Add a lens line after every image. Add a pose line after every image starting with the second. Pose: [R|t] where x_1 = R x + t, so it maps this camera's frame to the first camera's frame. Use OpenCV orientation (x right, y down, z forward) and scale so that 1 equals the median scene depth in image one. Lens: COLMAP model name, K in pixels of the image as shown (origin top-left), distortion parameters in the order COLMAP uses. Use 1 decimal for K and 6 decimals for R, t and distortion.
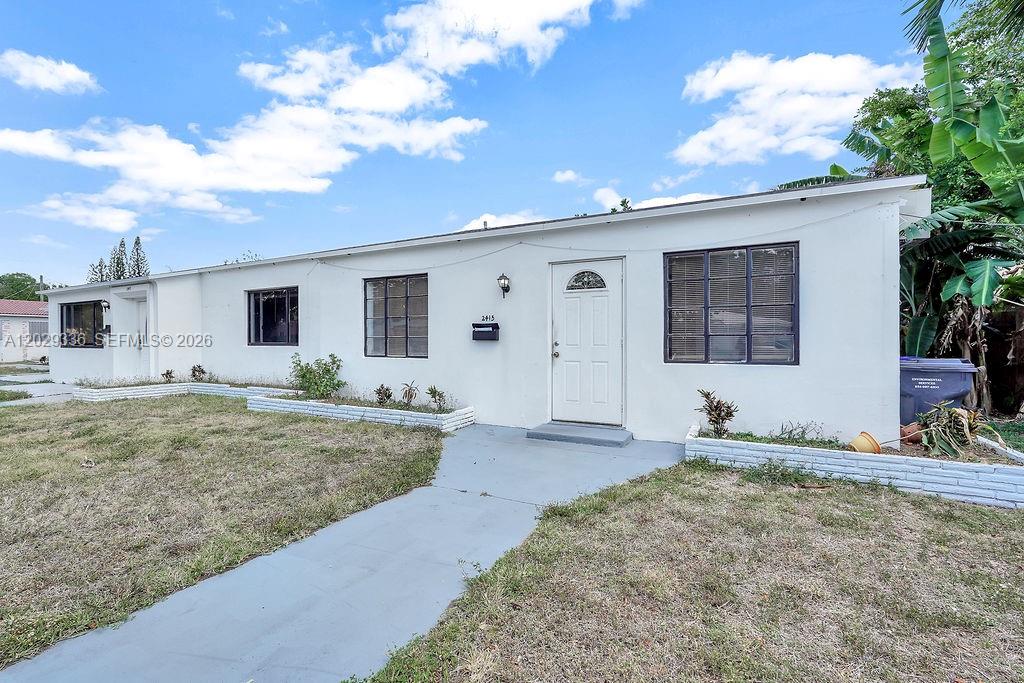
lens RADIAL K [[465.8, 0, 505.0], [0, 465.8, 341.4], [0, 0, 1]] dist [-0.009377, 0.000984]
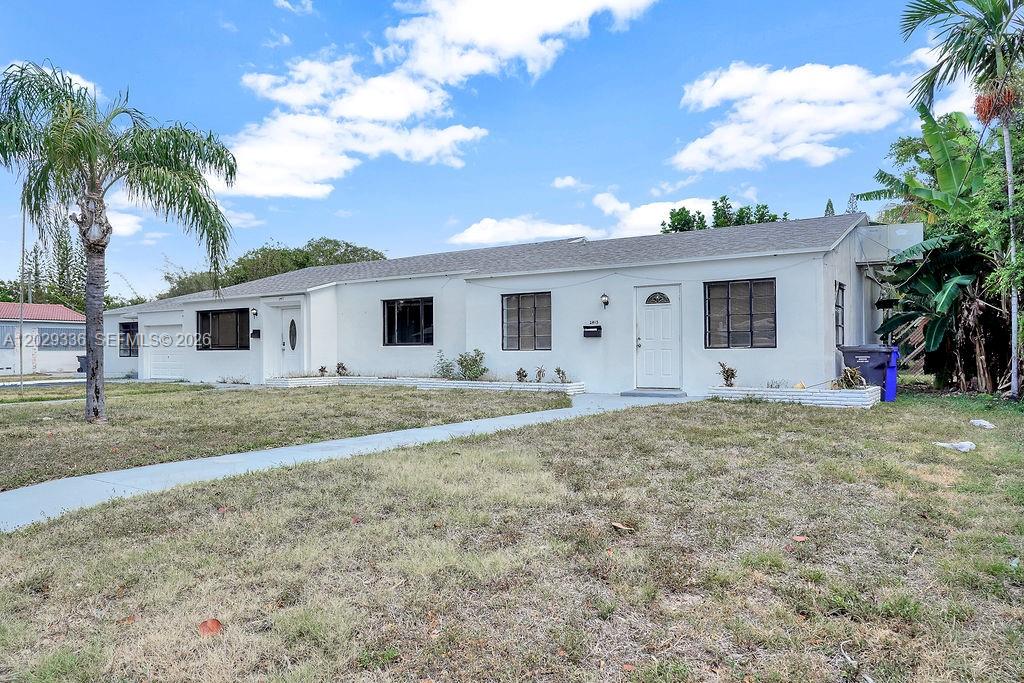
lens RADIAL K [[717.5, 0, 509.1], [0, 717.5, 343.4], [0, 0, 1]] dist [0.008330, -0.009573]
pose [[0.994737, -0.005286, -0.102325, -0.066187], [0.003891, 0.999897, -0.013830, 0.045172], [0.102387, 0.013359, 0.994655, -1.226875]]
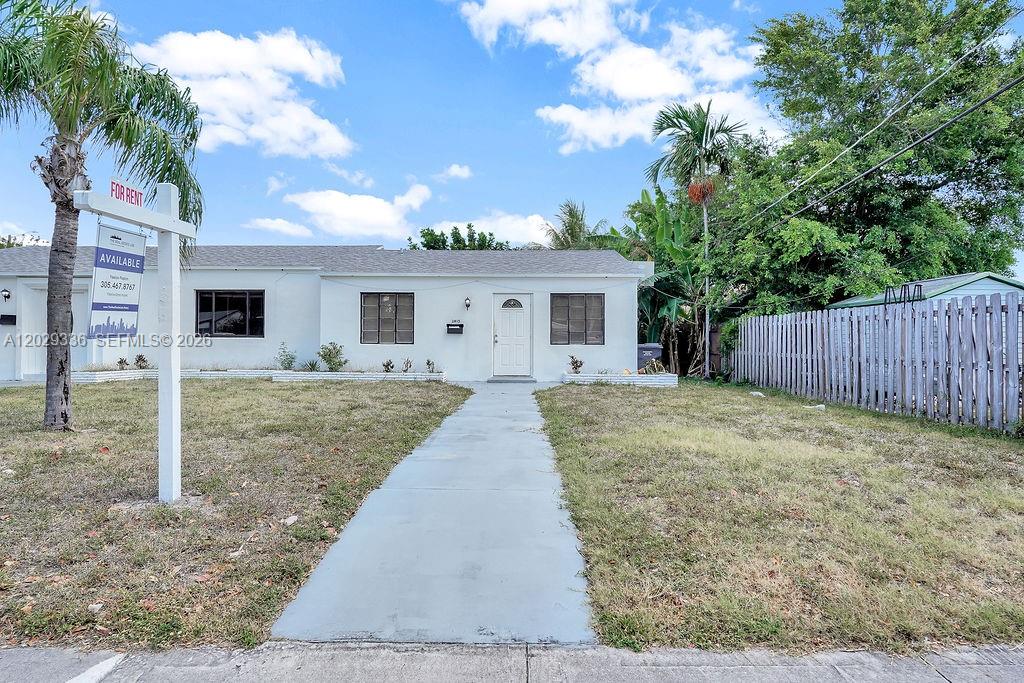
lens RADIAL K [[593.1, 0, 515.6], [0, 593.1, 342.3], [0, 0, 1]] dist [0.004823, 0.000568]
pose [[0.890829, 0.009674, 0.454235, -0.789843], [-0.005953, 0.999936, -0.009622, 0.047358], [-0.454299, 0.005868, 0.890830, -1.029903]]
